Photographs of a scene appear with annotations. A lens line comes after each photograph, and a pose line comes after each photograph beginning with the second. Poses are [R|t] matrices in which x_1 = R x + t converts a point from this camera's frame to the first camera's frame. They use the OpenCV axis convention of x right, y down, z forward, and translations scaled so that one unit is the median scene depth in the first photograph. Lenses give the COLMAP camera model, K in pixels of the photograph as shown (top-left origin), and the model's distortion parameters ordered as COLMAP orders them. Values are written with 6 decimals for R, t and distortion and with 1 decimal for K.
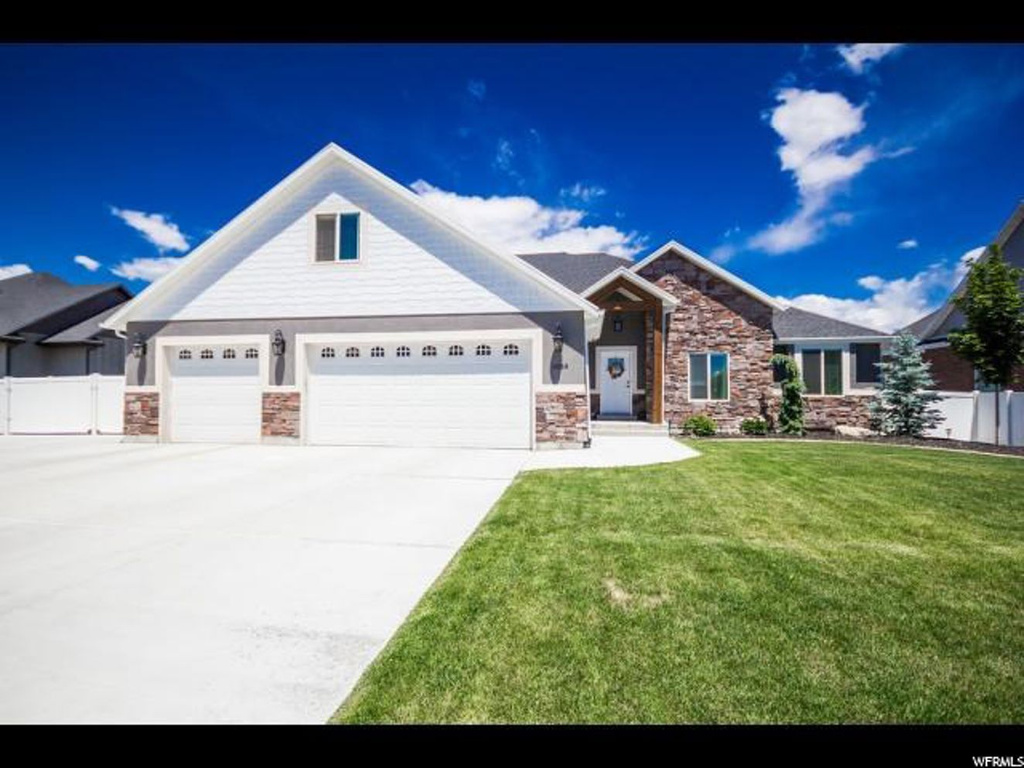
lens RADIAL K [[467.7, 0, 511.7], [0, 467.7, 388.1], [0, 0, 1]] dist [-0.025792, -0.000879]
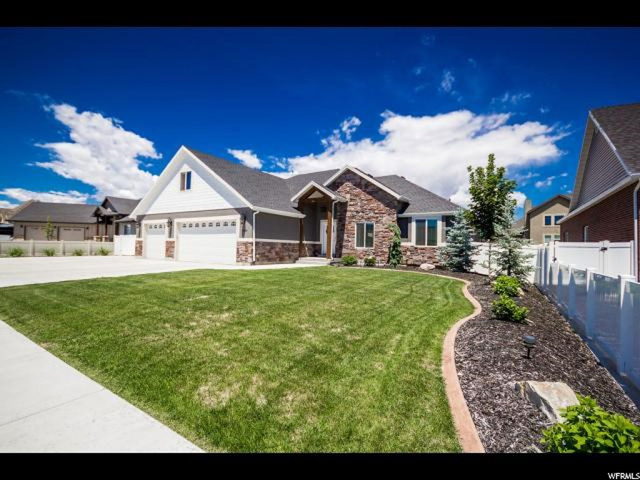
lens RADIAL K [[292.3, 0, 320.6], [0, 292.3, 240.8], [0, 0, 1]] dist [-0.025792, -0.000879]
pose [[0.923132, 0.009501, -0.384366, 0.865912], [-0.011555, 0.999929, -0.003035, 0.004395], [0.384310, 0.007243, 0.923176, -0.187149]]
